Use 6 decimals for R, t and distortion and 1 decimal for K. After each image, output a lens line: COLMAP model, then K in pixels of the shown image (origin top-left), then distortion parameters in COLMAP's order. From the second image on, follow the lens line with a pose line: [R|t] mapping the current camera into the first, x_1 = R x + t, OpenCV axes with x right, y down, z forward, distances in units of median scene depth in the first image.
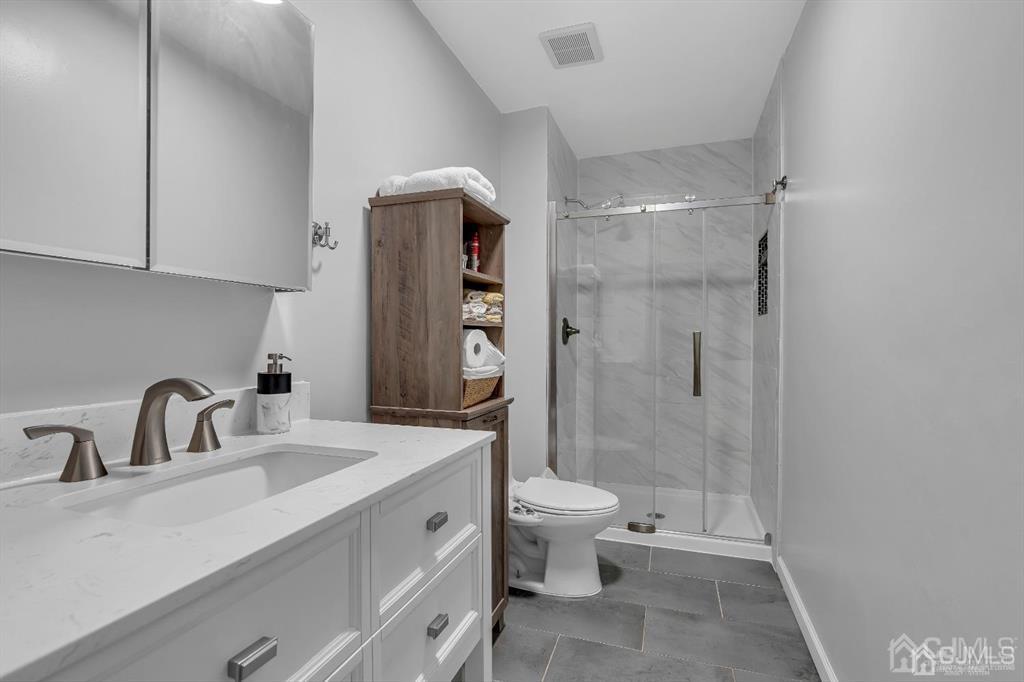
lens RADIAL K [[480.2, 0, 517.4], [0, 480.2, 341.1], [0, 0, 1]] dist [-0.005317, 0.000416]
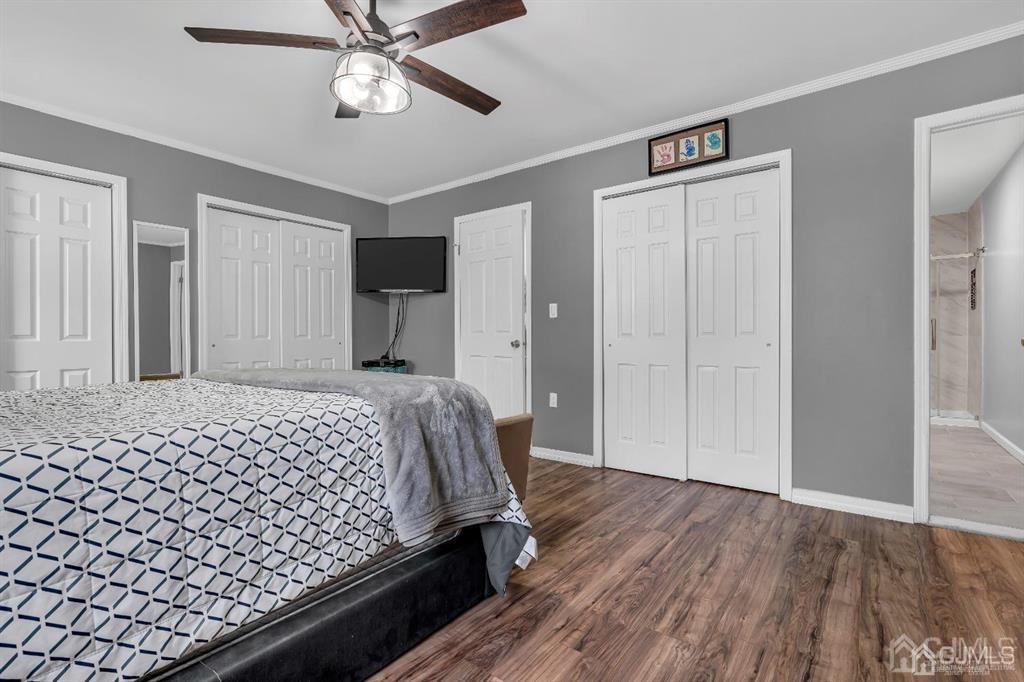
lens RADIAL K [[480.2, 0, 517.4], [0, 480.2, 341.1], [0, 0, 1]] dist [-0.005317, 0.000416]
pose [[0.951566, -0.007468, -0.307354, -0.571532], [0.009208, 0.999949, 0.004213, 0.038686], [0.307306, -0.006839, 0.951586, -1.236852]]
